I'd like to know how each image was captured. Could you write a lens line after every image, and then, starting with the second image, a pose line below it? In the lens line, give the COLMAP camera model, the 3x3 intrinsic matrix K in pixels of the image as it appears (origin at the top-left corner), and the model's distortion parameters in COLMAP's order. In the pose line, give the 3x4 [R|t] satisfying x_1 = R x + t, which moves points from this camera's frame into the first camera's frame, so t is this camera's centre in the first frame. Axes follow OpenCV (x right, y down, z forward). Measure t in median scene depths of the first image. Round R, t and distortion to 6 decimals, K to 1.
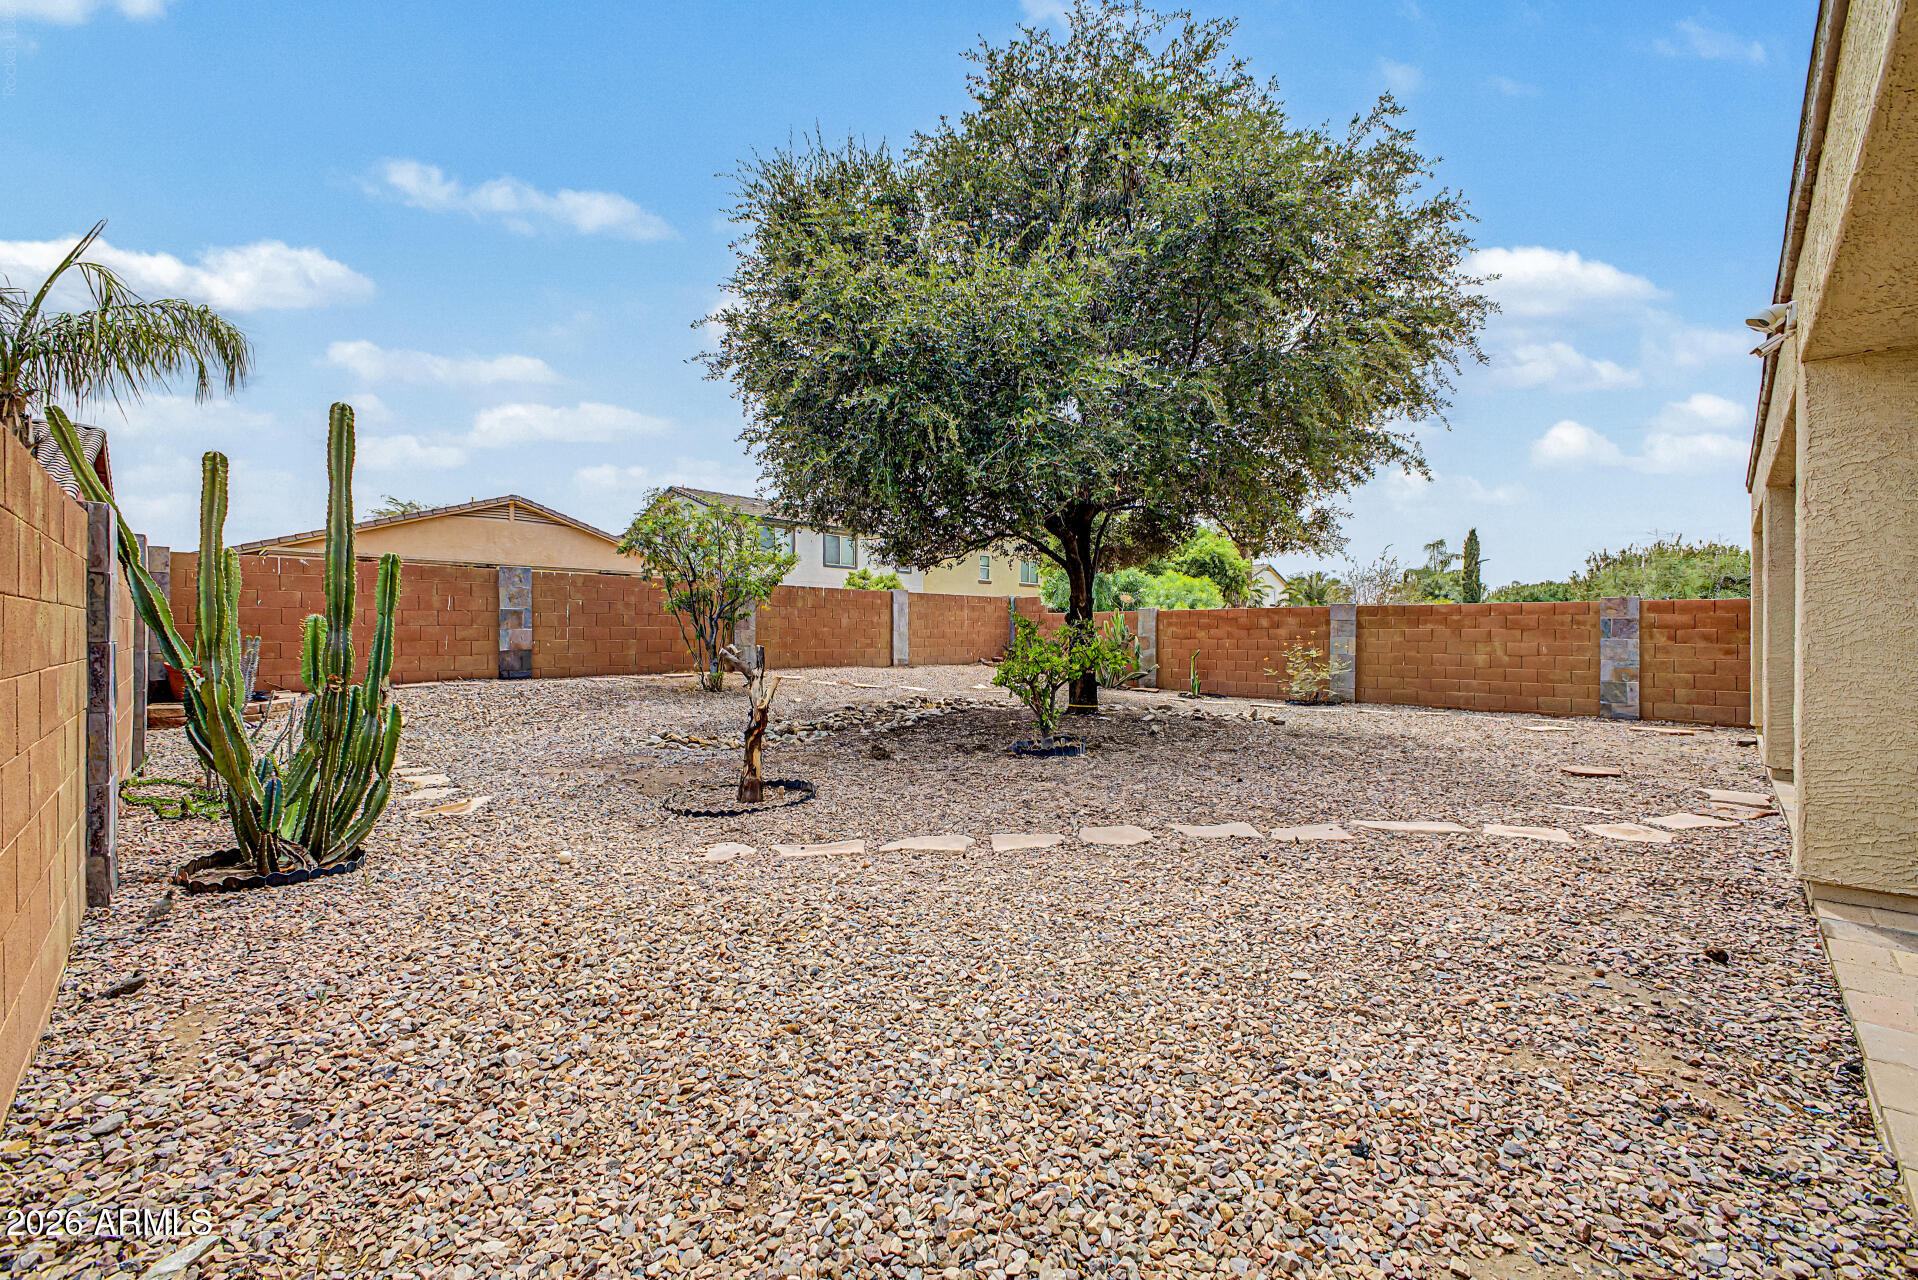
lens RADIAL K [[759.0, 0, 969.1], [0, 759.0, 636.8], [0, 0, 1]] dist [0.000865, -0.000098]
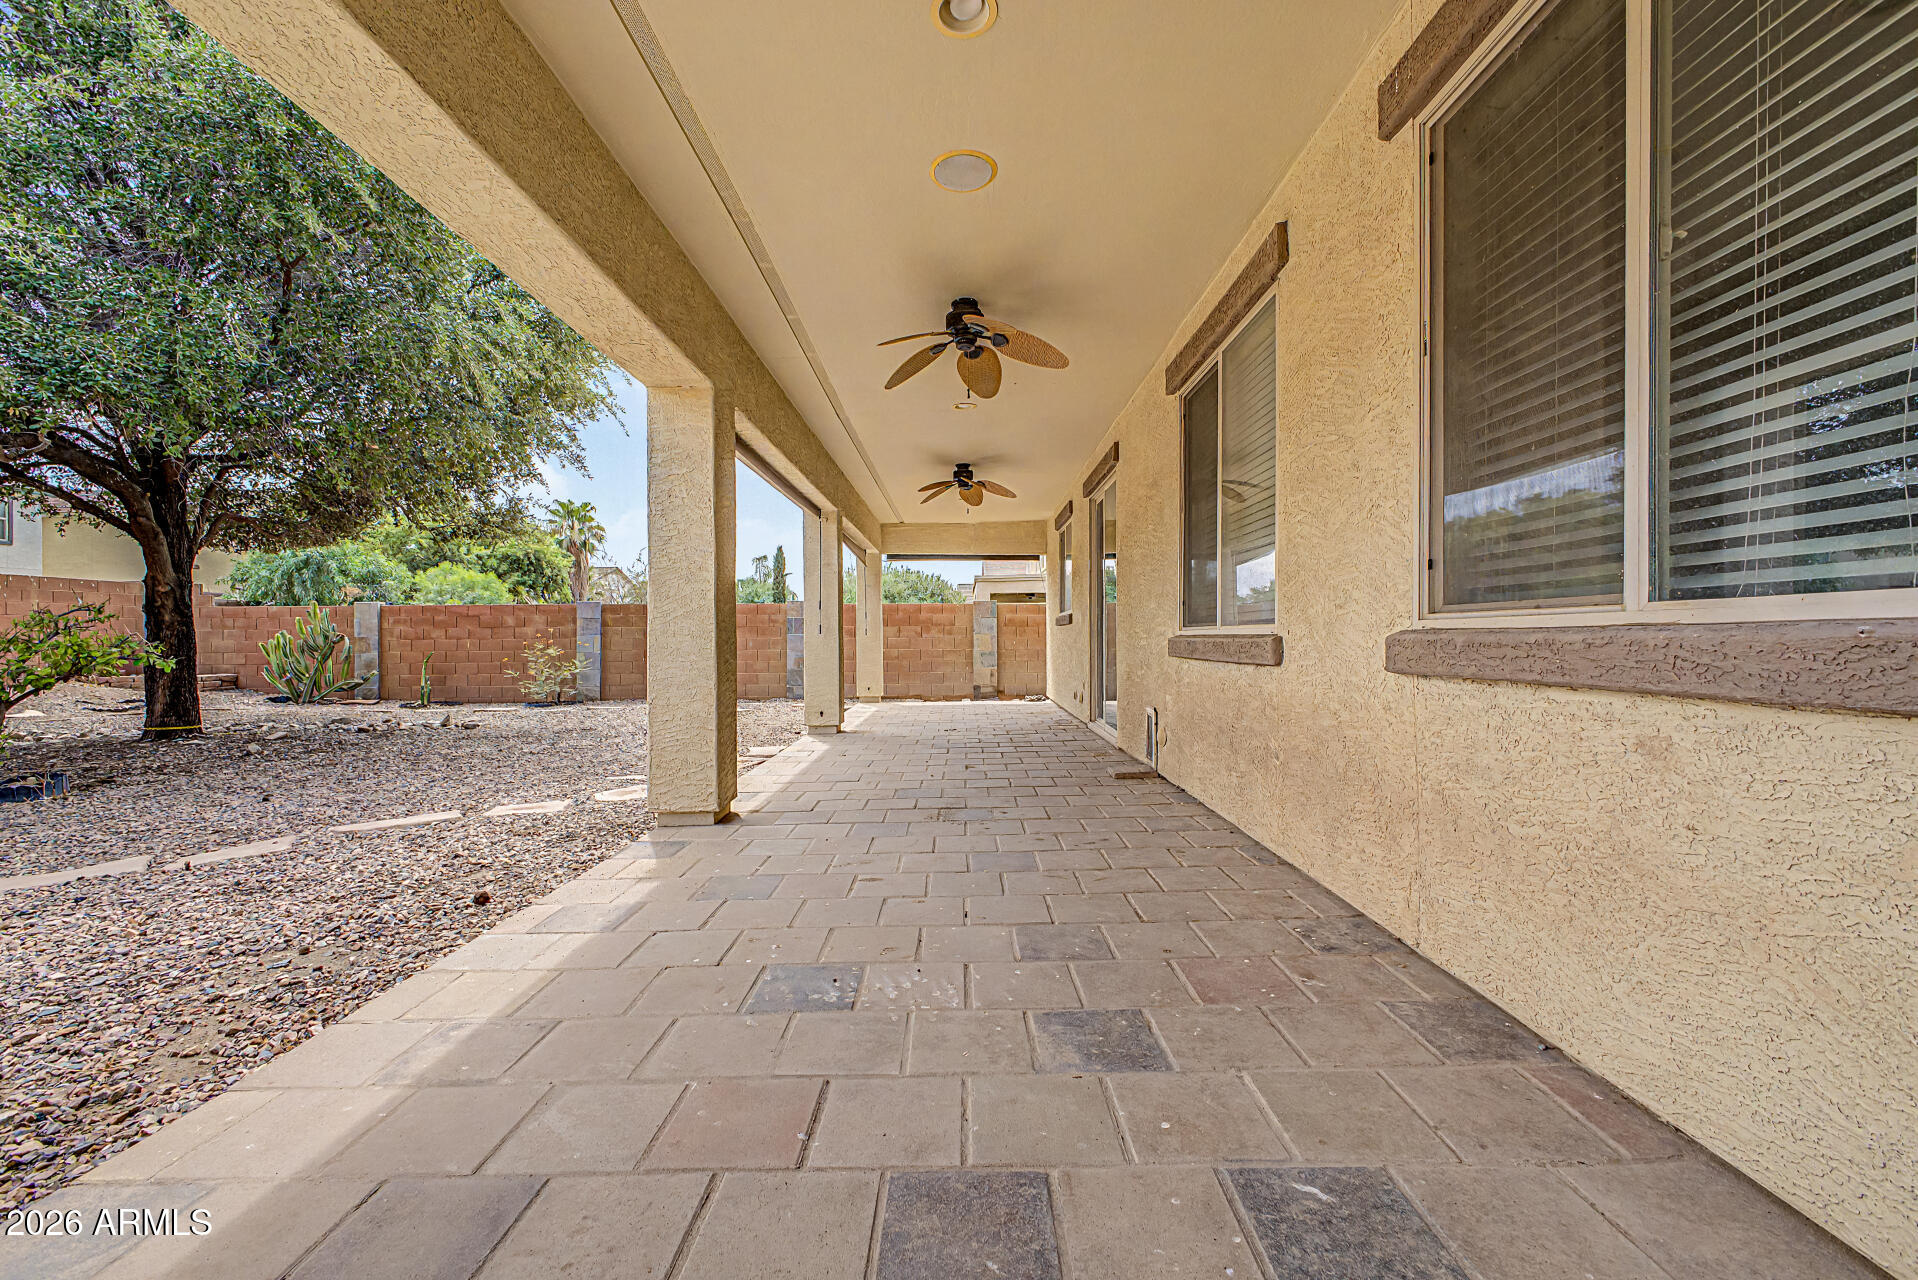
lens RADIAL K [[759.0, 0, 969.1], [0, 759.0, 636.8], [0, 0, 1]] dist [0.000865, -0.000098]
pose [[0.702879, -0.004208, 0.711297, 0.140986], [0.009775, 0.999945, -0.003743, 0.011373], [-0.711242, 0.009584, 0.702882, -0.051602]]
